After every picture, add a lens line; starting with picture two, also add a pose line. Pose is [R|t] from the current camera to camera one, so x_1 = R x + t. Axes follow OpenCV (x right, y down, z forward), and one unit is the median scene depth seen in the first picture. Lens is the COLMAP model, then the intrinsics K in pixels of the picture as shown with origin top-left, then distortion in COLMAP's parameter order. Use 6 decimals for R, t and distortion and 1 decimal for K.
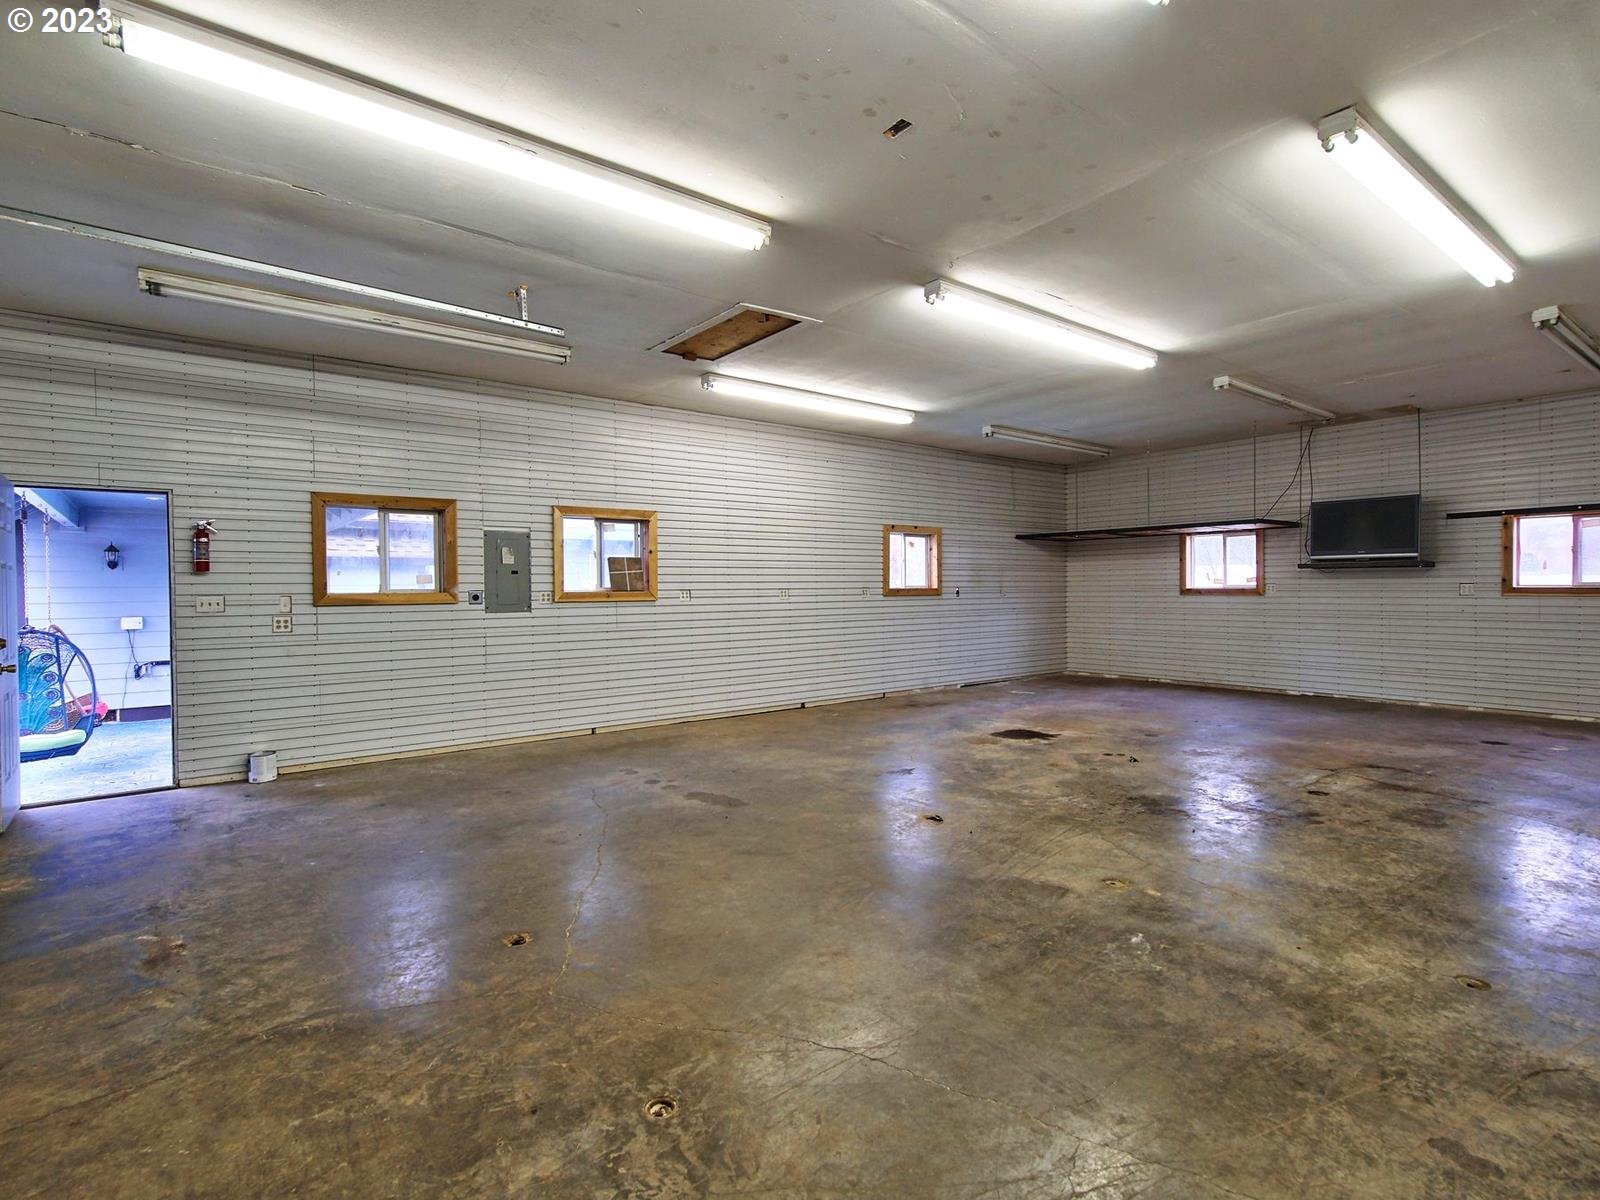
lens RADIAL K [[792.6, 0, 793.8], [0, 792.6, 596.7], [0, 0, 1]] dist [0.010376, -0.001199]
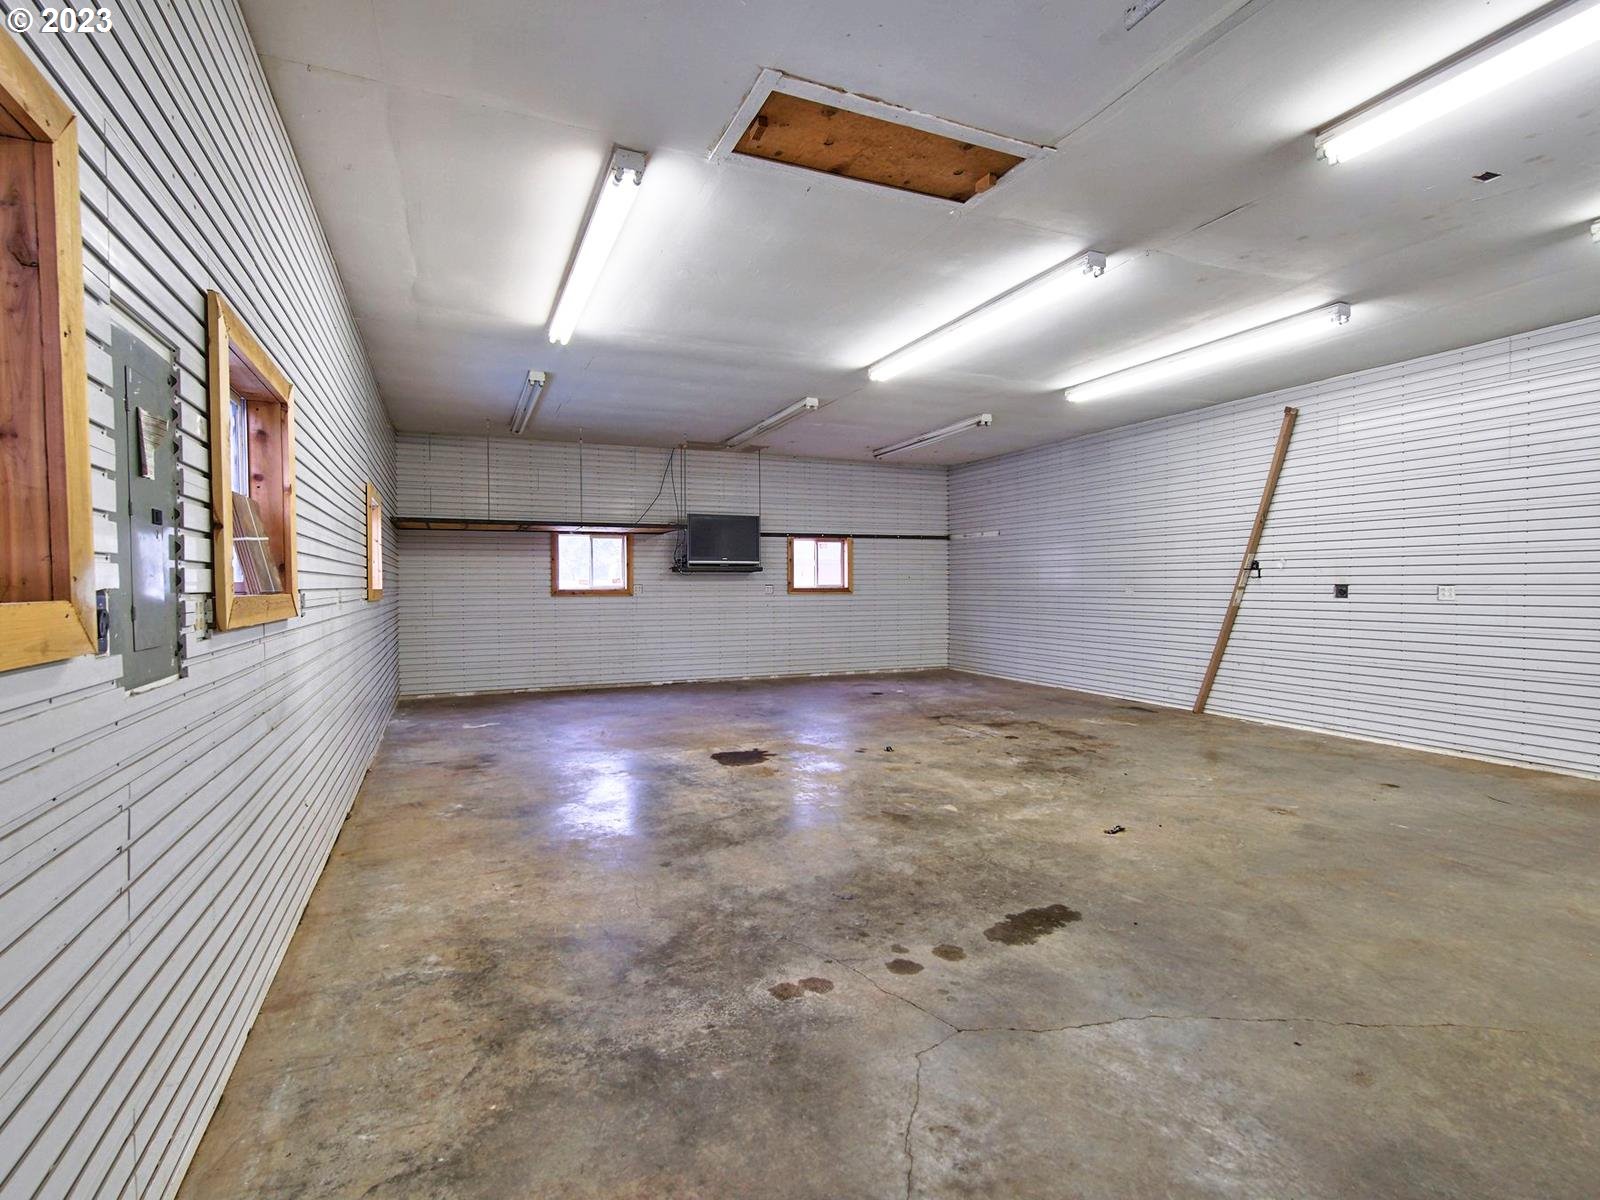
lens RADIAL K [[792.6, 0, 796.5], [0, 792.6, 593.4], [0, 0, 1]] dist [0.010376, -0.001199]
pose [[0.244240, -0.004544, 0.969704, -0.451007], [0.013992, 0.999901, 0.001162, -0.003108], [-0.969614, 0.013284, 0.244279, 0.622292]]
